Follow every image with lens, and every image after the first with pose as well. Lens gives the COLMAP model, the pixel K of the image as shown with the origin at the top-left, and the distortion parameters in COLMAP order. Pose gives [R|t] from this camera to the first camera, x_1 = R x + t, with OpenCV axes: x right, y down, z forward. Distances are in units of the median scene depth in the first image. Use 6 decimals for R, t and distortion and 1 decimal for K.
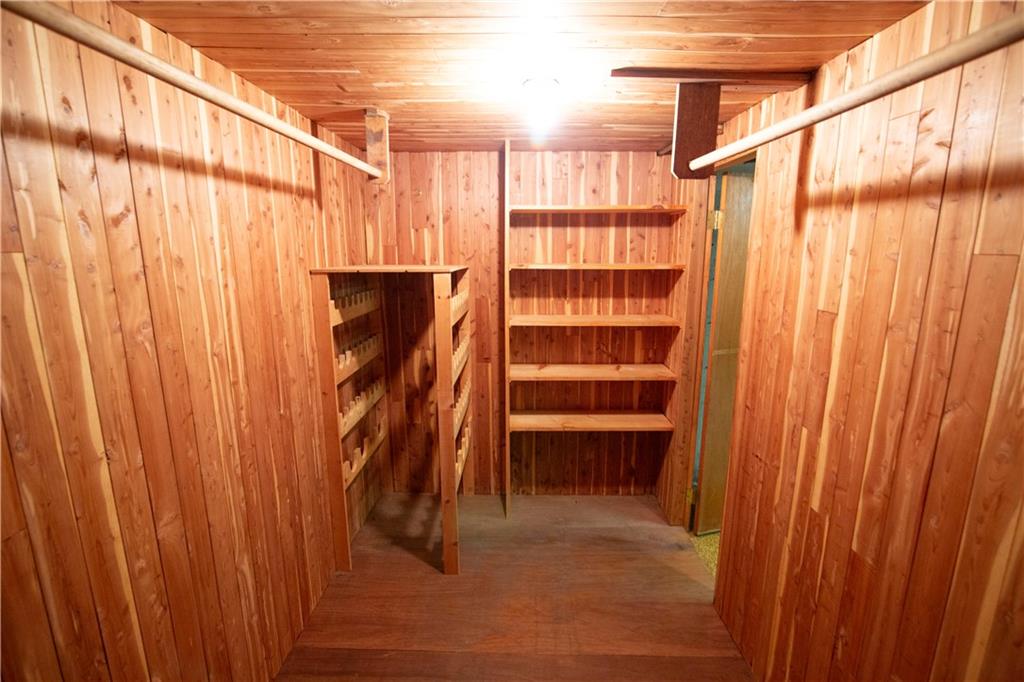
lens RADIAL K [[467.5, 0, 513.9], [0, 467.5, 341.8], [0, 0, 1]] dist [-0.012608, 0.001034]
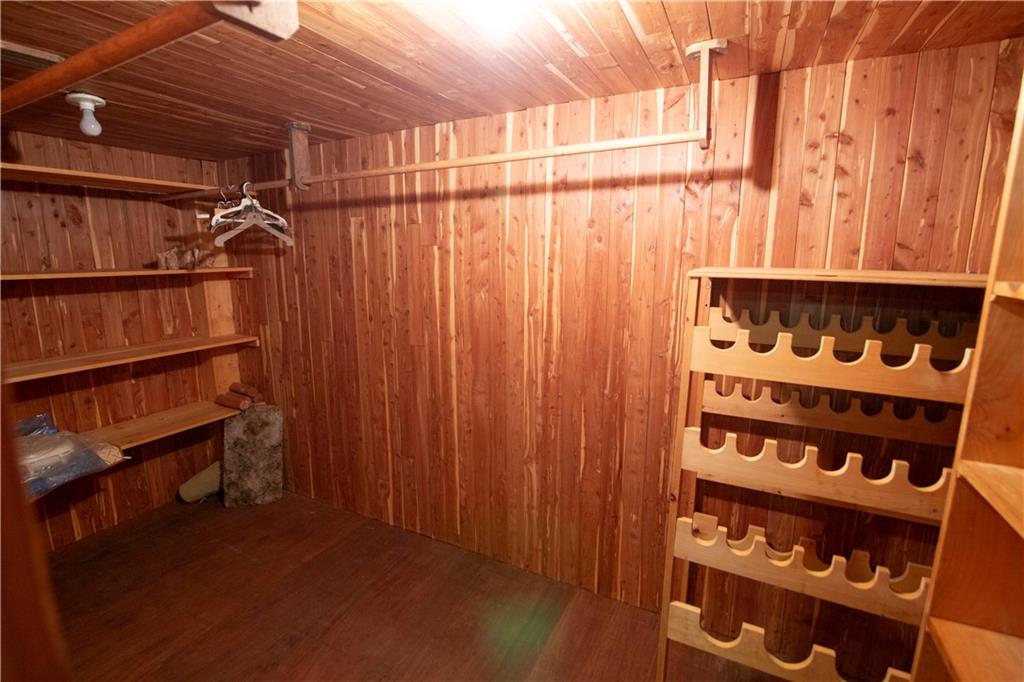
lens RADIAL K [[467.5, 0, 509.4], [0, 467.5, 335.6], [0, 0, 1]] dist [-0.012608, 0.001034]
pose [[-0.436294, 0.152192, -0.886840, 0.693792], [-0.180280, 0.950823, 0.251863, -0.264423], [0.881559, 0.269766, -0.387401, 1.489123]]
